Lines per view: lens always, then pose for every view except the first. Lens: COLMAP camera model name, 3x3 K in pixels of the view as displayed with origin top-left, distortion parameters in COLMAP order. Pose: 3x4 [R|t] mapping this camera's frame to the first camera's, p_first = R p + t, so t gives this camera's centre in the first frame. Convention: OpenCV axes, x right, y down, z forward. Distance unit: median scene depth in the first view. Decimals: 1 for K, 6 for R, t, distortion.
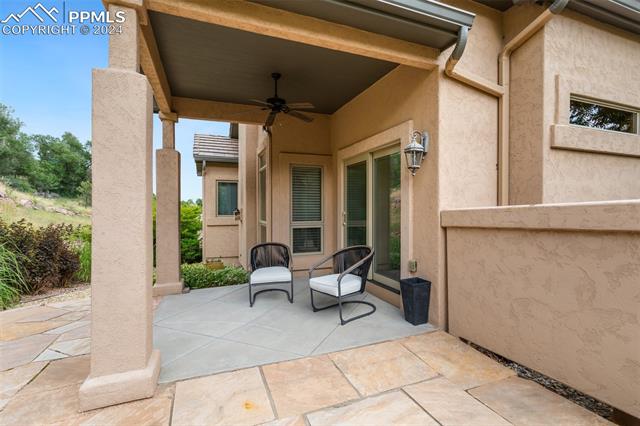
lens RADIAL K [[305.5, 0, 321.2], [0, 305.5, 207.9], [0, 0, 1]] dist [-0.000554, 0.000230]
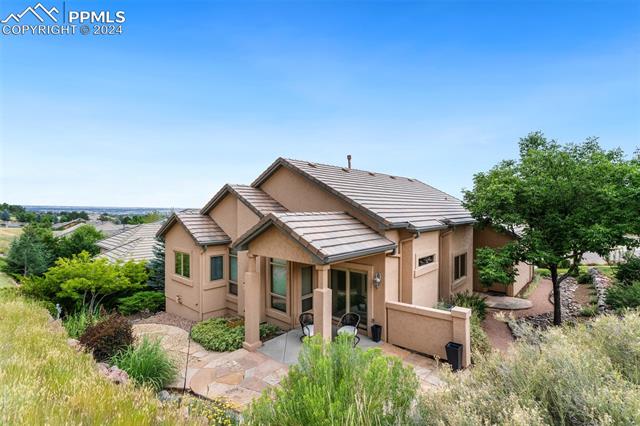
lens RADIAL K [[305.5, 0, 322.7], [0, 305.5, 215.8], [0, 0, 1]] dist [-0.000554, 0.000230]
pose [[0.900357, -0.005788, 0.435113, -1.401541], [0.001547, 0.999948, 0.010099, -0.838187], [-0.435148, -0.008419, 0.900319, -1.355330]]
